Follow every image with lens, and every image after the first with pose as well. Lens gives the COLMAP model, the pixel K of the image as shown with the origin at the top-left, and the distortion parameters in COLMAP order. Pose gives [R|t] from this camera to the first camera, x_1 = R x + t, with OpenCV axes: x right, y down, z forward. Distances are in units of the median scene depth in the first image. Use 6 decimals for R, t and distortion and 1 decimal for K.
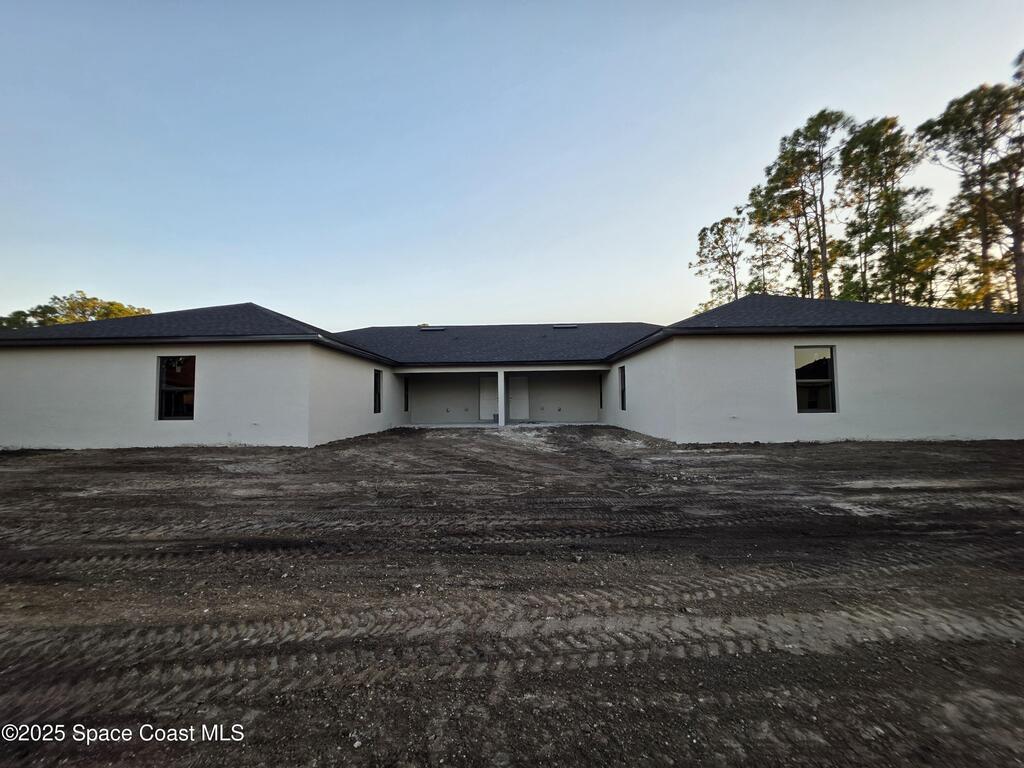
lens RADIAL K [[407.9, 0, 512.0], [0, 407.9, 384.0], [0, 0, 1]] dist [0.011353, -0.000028]
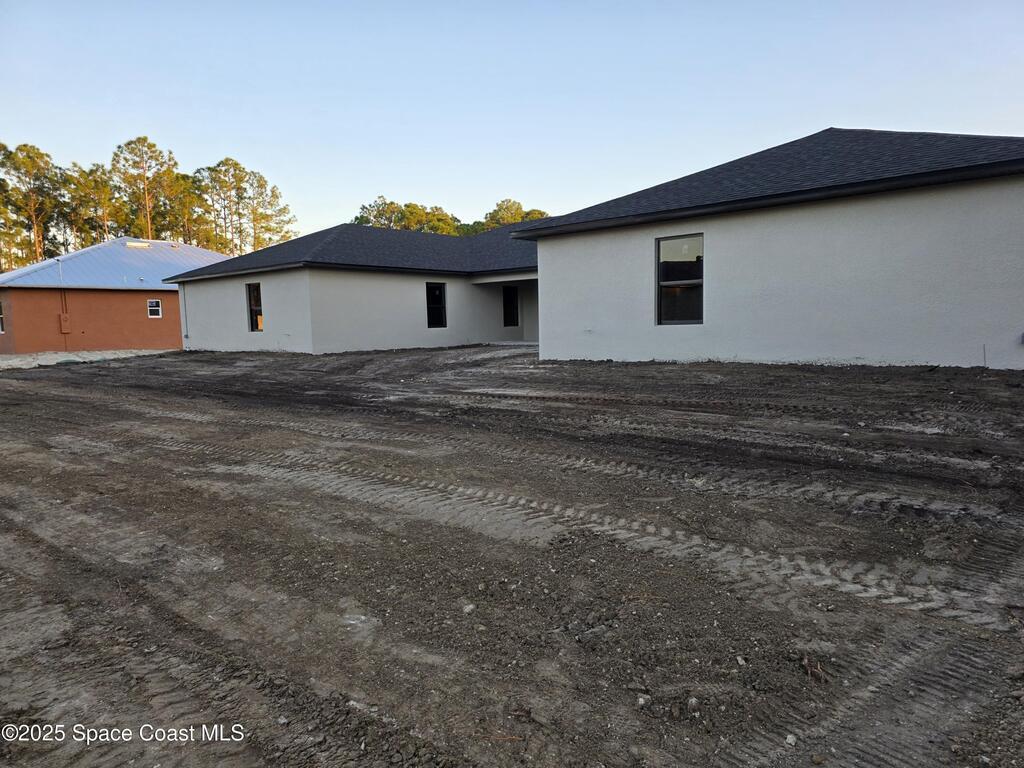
lens RADIAL K [[694.5, 0, 512.6], [0, 694.5, 391.9], [0, 0, 1]] dist [0.021038, -0.002203]
pose [[0.763524, 0.058945, -0.643083, 0.536178], [0.041719, 0.989243, 0.140207, -0.000709], [0.644430, -0.133880, 0.752852, -0.084450]]
